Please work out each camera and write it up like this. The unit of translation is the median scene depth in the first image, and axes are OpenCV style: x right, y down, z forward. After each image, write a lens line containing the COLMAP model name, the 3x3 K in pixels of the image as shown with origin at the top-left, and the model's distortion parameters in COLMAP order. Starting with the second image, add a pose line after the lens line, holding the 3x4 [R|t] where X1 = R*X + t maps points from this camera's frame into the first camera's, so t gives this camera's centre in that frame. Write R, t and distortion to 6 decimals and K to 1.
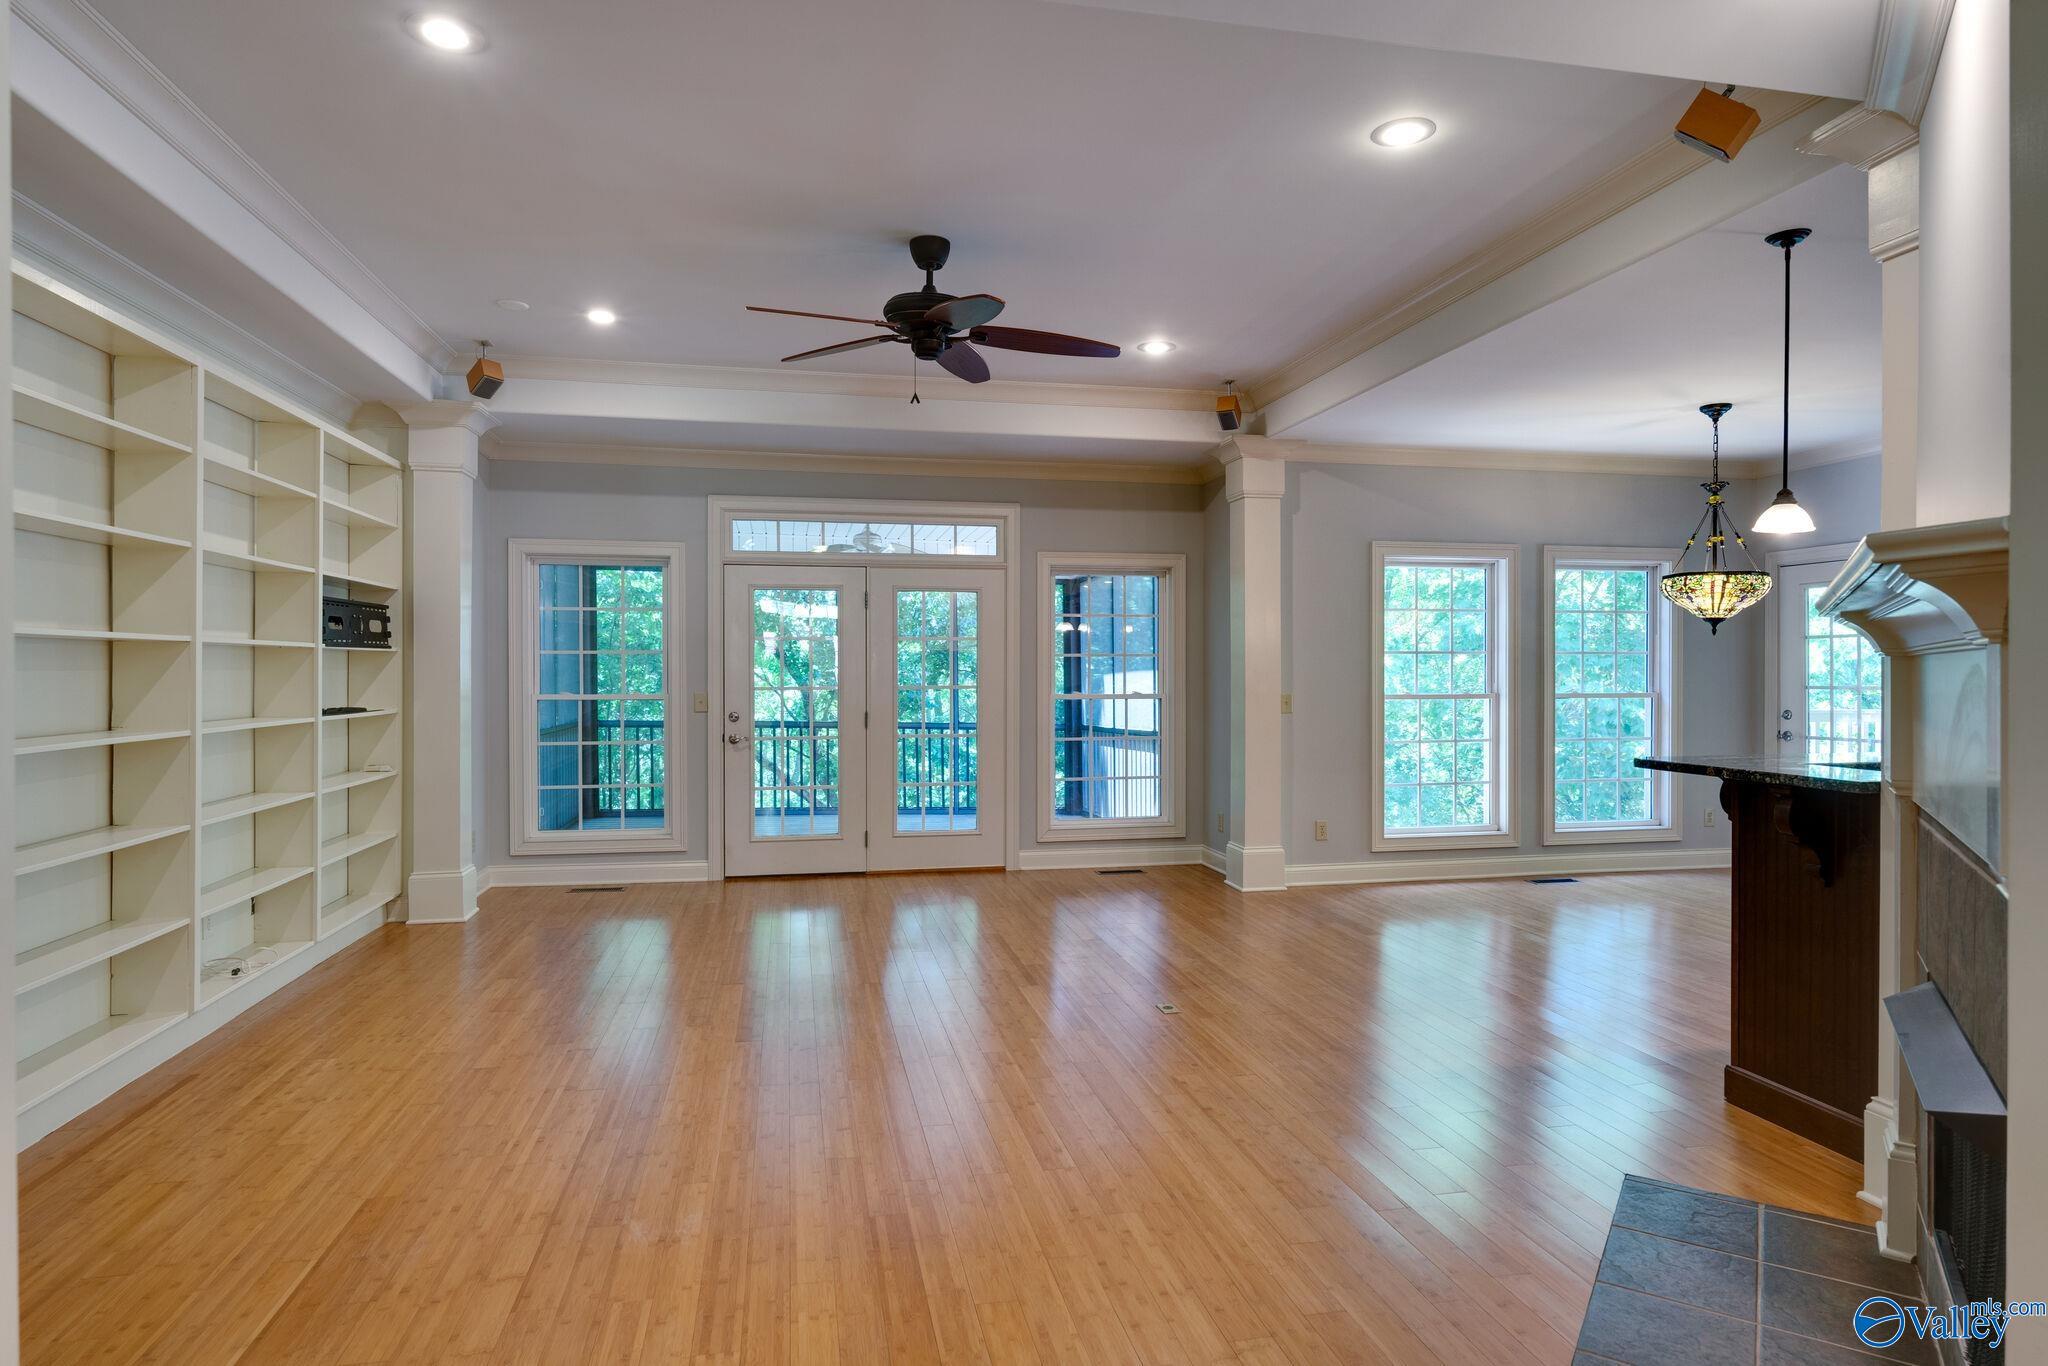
lens RADIAL K [[1150.4, 0, 1018.9], [0, 1150.4, 676.1], [0, 0, 1]] dist [0.000975, 0.000473]
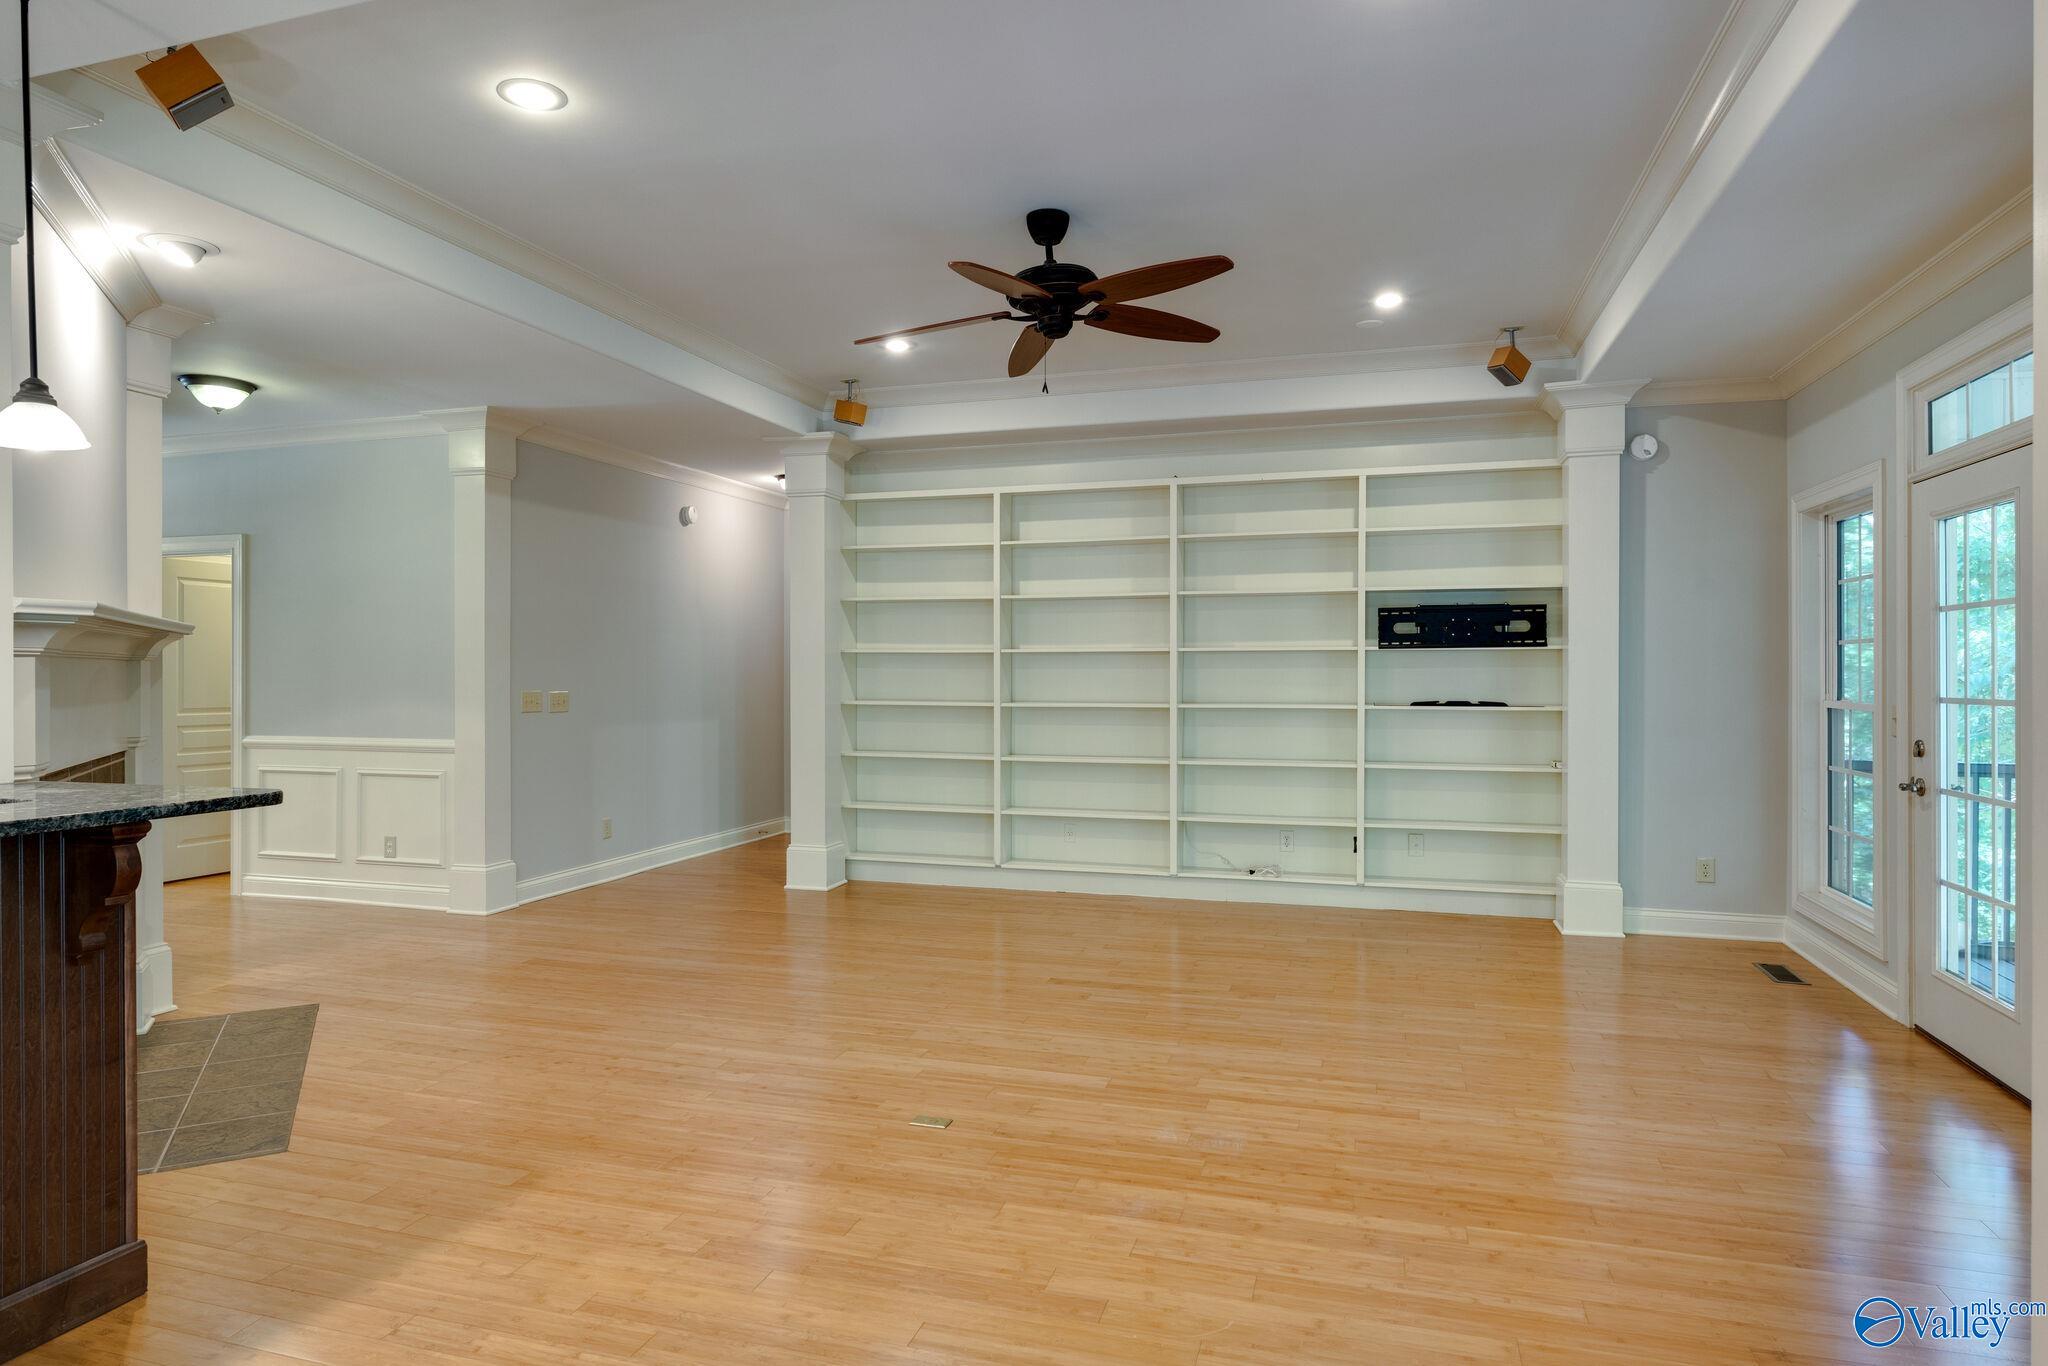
lens RADIAL K [[1150.4, 0, 1018.9], [0, 1150.4, 676.1], [0, 0, 1]] dist [0.000975, 0.000473]
pose [[-0.480735, 0.000468, -0.876866, 0.604727], [-0.002221, 0.999996, 0.001751, -0.002996], [0.876863, 0.002790, -0.480732, 1.122094]]
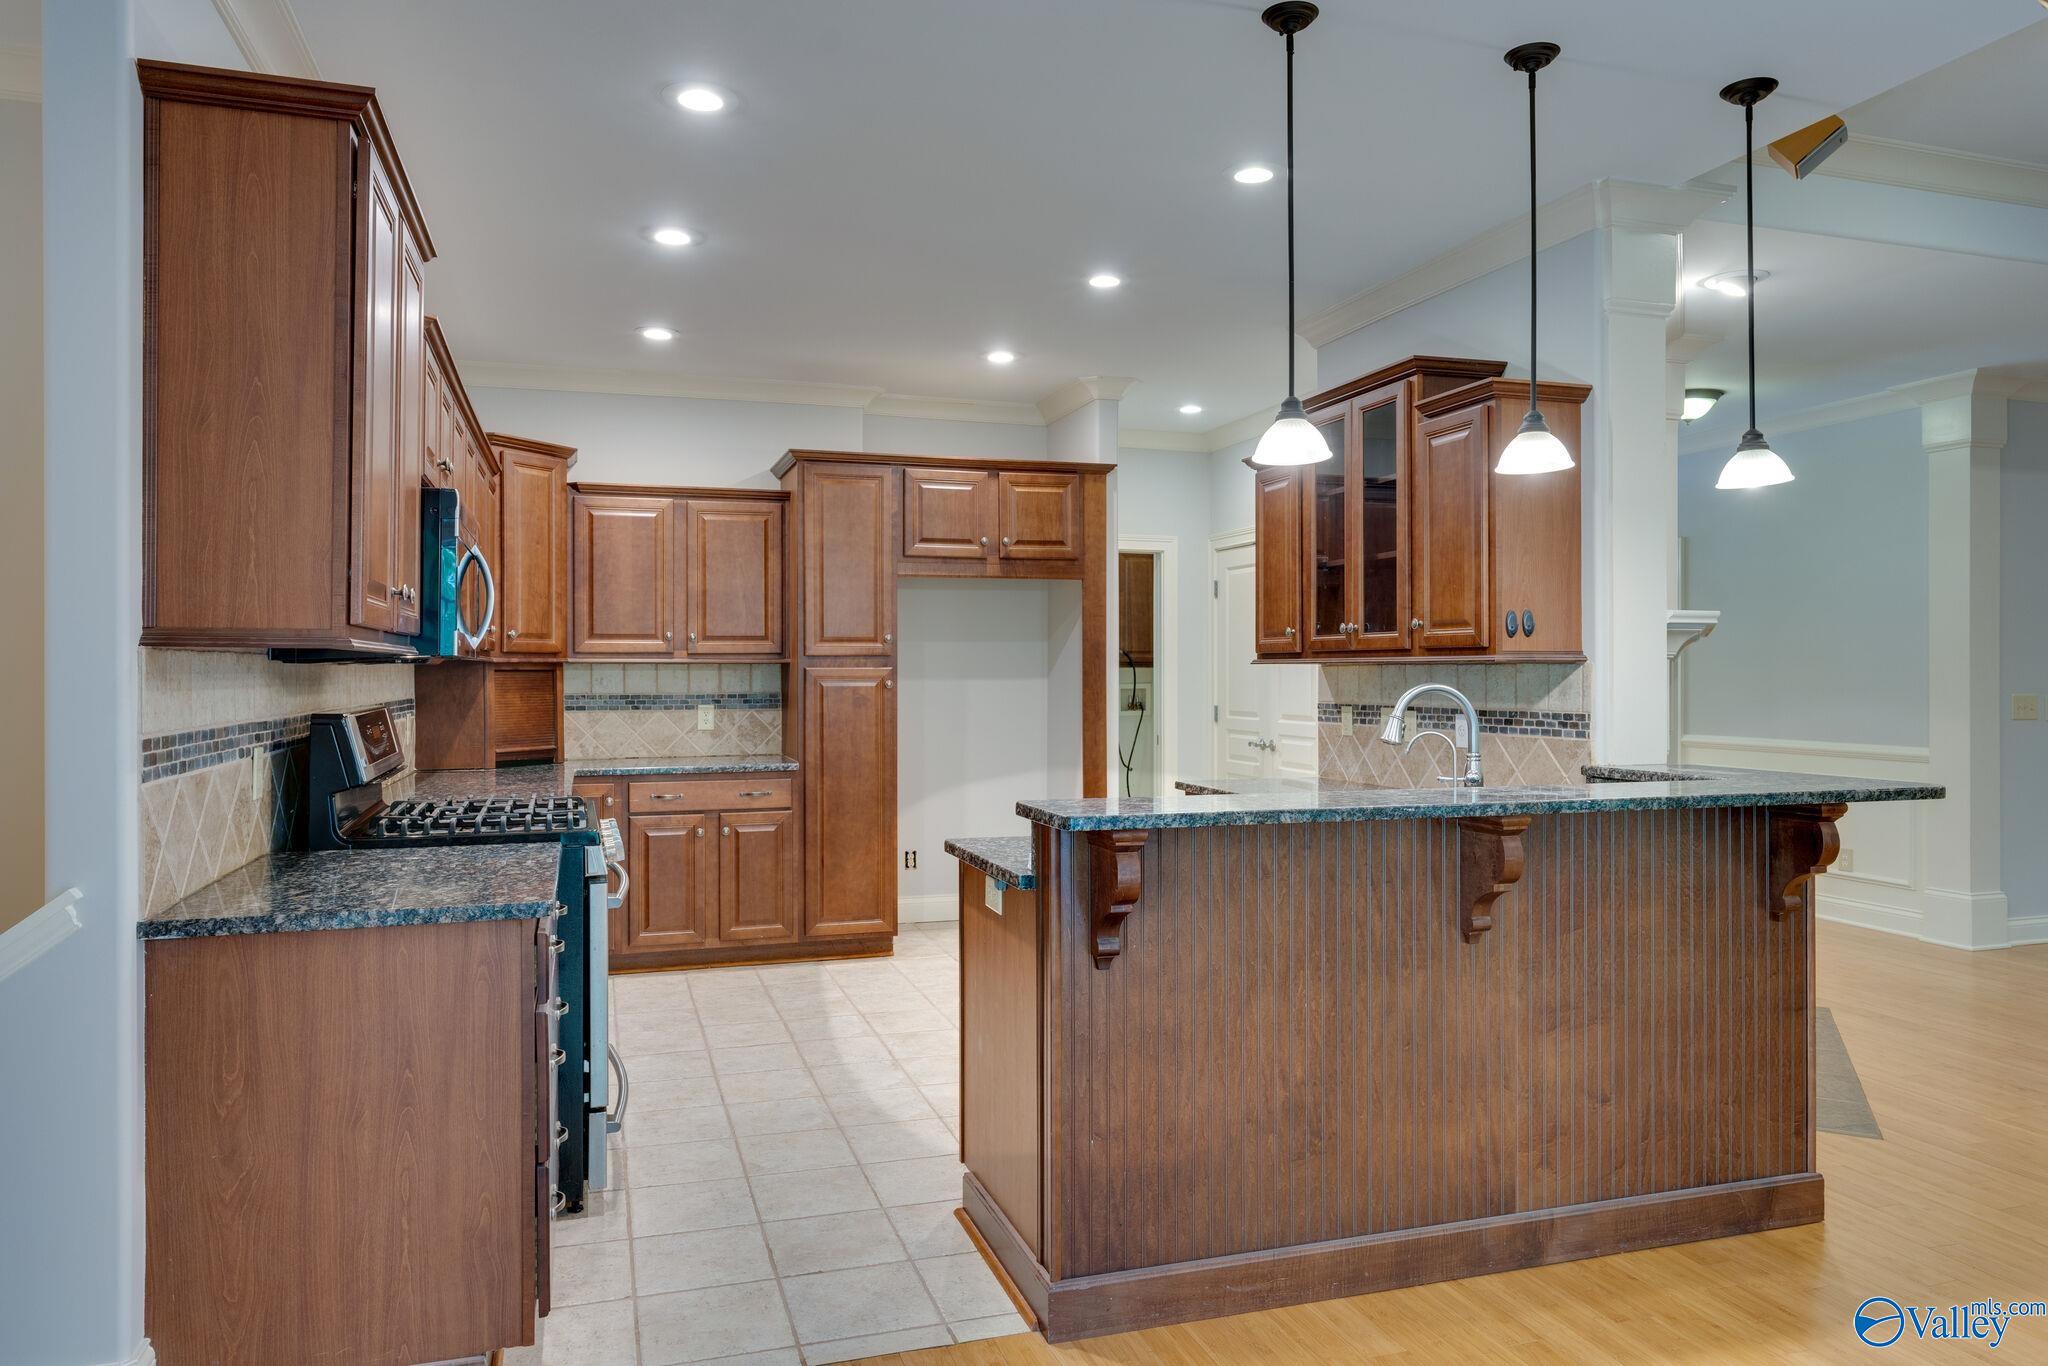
lens RADIAL K [[1329.2, 0, 1025.0], [0, 1329.2, 664.4], [0, 0, 1]] dist [-0.004238, 0.000737]
pose [[-0.992083, -0.002794, -0.125555, 0.777873], [-0.002130, 0.999983, -0.005424, -0.002611], [0.125568, -0.005114, -0.992072, 1.143197]]
